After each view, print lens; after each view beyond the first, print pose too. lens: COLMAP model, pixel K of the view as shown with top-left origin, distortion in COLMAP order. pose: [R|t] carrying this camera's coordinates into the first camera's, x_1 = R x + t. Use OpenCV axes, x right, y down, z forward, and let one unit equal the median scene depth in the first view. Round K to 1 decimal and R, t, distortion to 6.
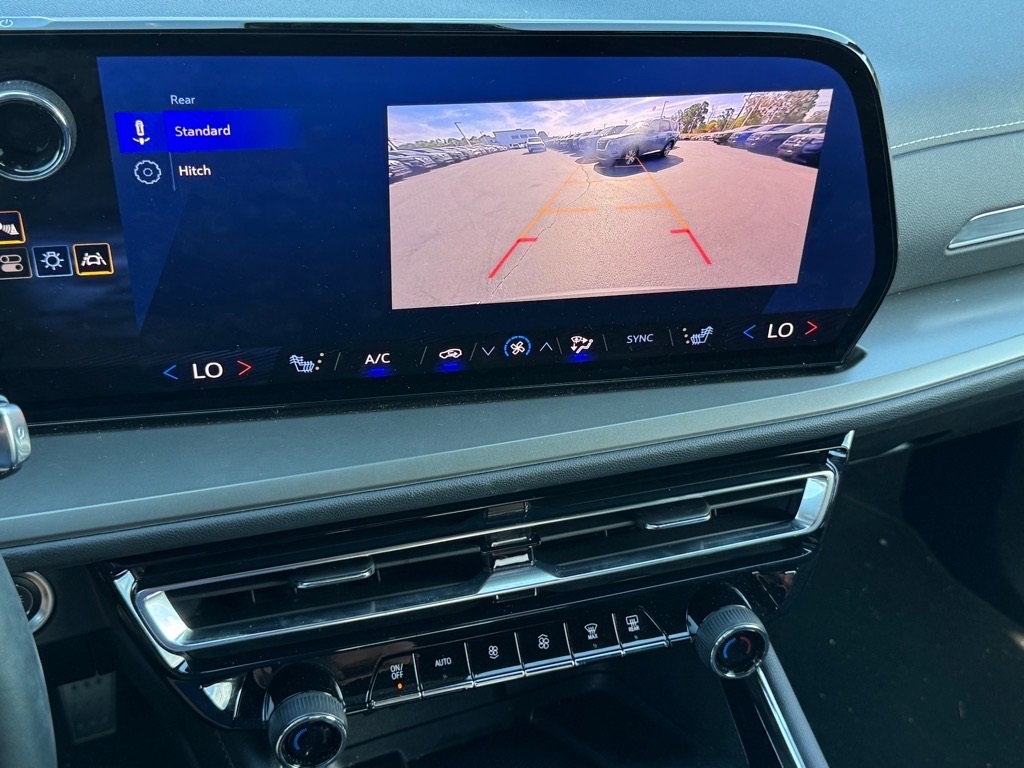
lens RADIAL K [[1241.1, 0, 505.6], [0, 1241.1, 381.6], [0, 0, 1]] dist [0.145544, -0.429279]
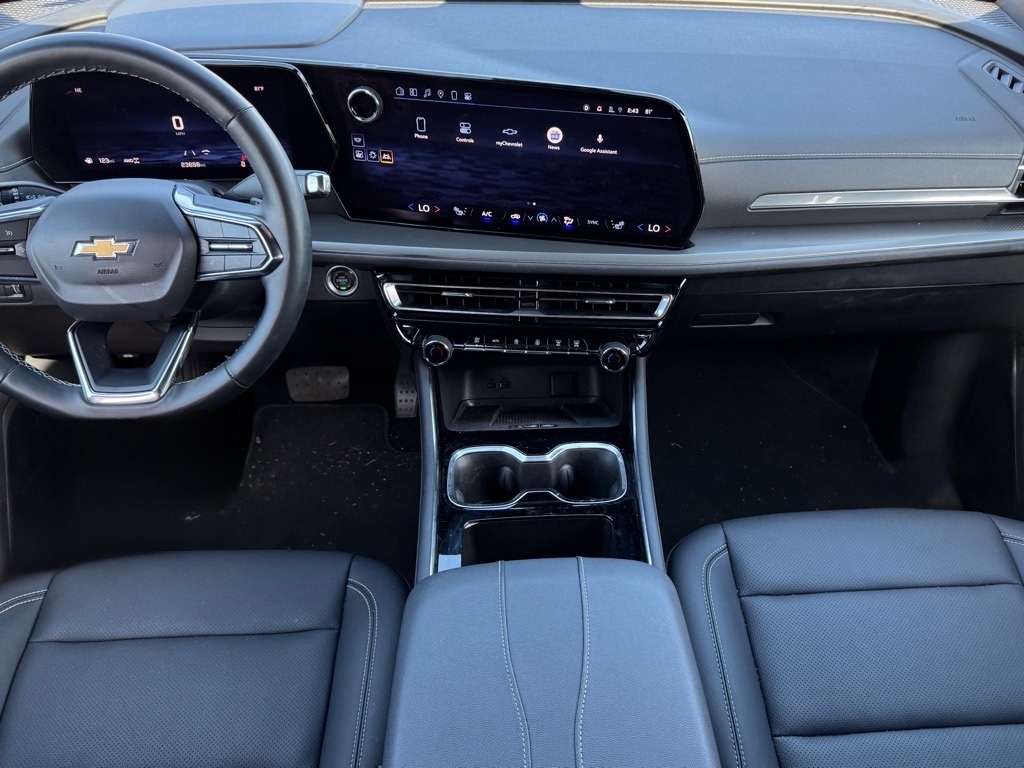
lens RADIAL K [[827.5, 0, 513.4], [0, 827.5, 422.5], [0, 0, 1]] dist [0.008201, -0.005999]
pose [[0.940124, 0.200225, -0.275821, 0.489922], [-0.175615, 0.978128, 0.111470, 0.196570], [0.292107, -0.056357, 0.954724, -0.616373]]
